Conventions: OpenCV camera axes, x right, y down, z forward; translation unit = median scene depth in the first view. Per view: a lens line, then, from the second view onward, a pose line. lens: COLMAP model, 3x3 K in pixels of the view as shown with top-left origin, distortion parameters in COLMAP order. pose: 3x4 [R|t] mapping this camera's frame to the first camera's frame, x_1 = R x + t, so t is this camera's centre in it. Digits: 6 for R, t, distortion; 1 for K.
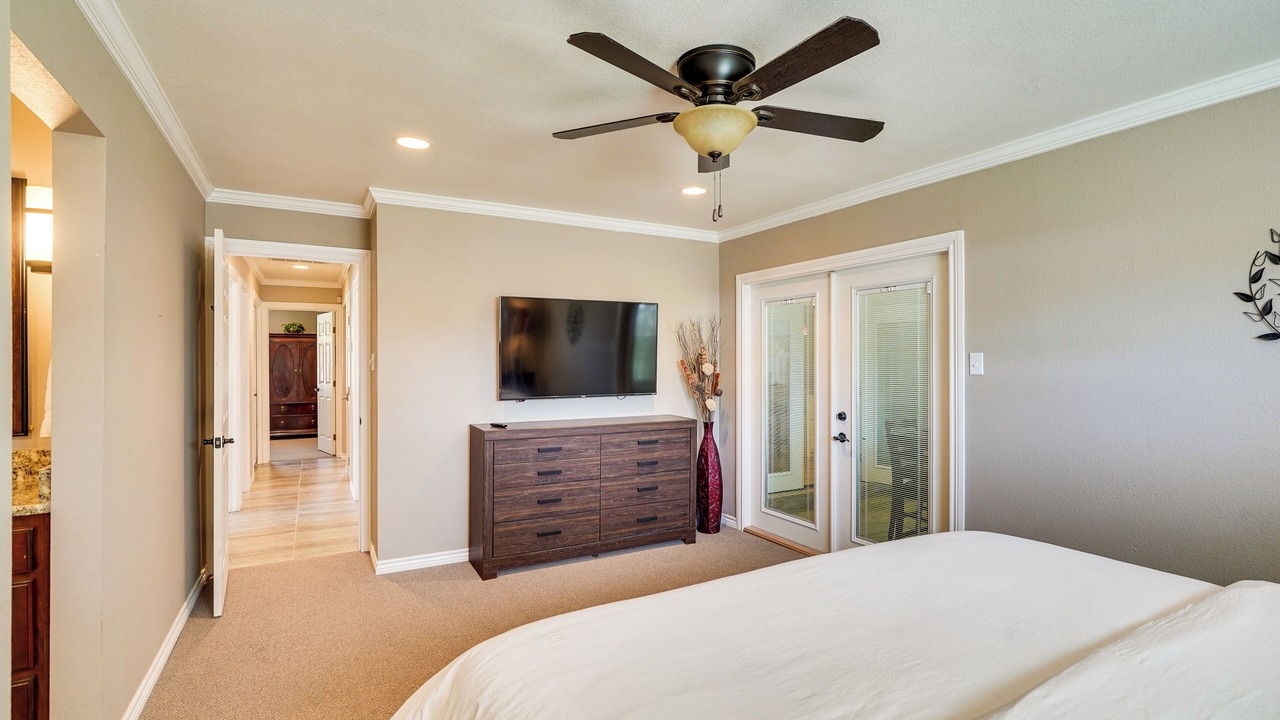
lens RADIAL K [[610.1, 0, 643.9], [0, 610.1, 358.1], [0, 0, 1]] dist [-0.005421, 0.000830]
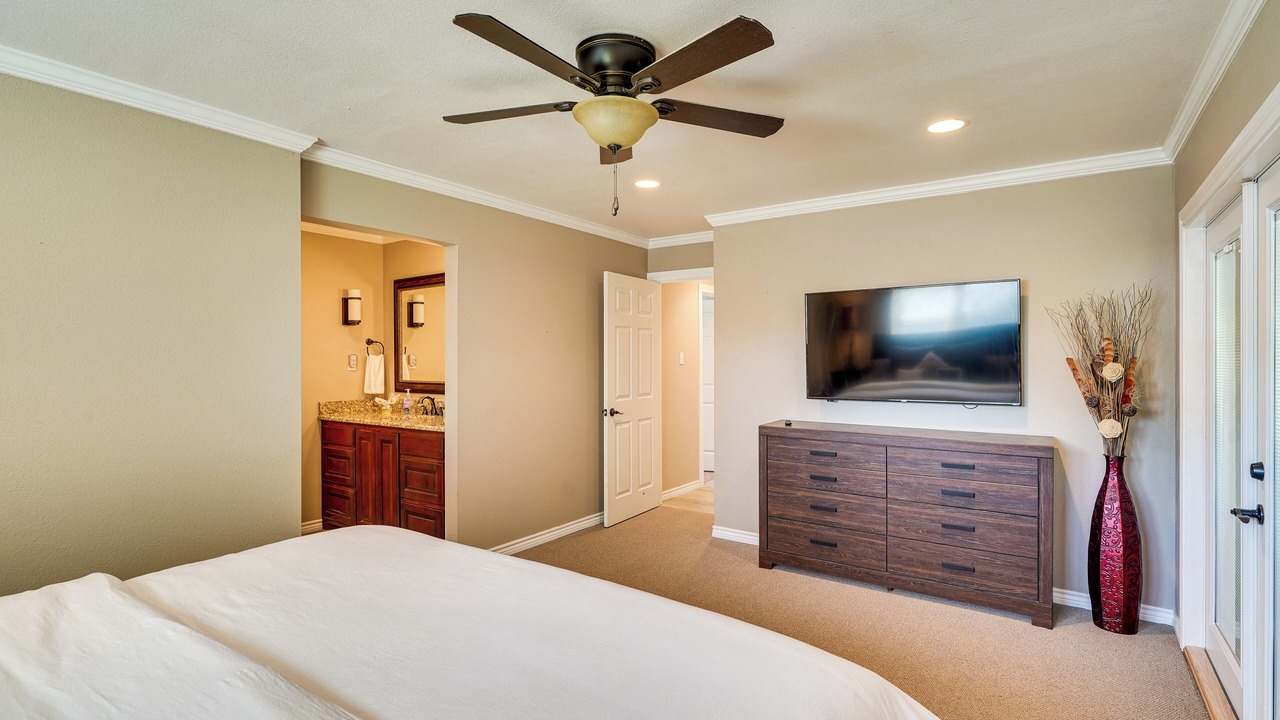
lens RADIAL K [[610.1, 0, 640.0], [0, 610.1, 362.6], [0, 0, 1]] dist [-0.005421, 0.000830]
pose [[0.426824, 0.005928, -0.904315, 0.547999], [0.003243, 0.999962, 0.008086, 0.001860], [0.904329, -0.006384, 0.426788, 0.335334]]
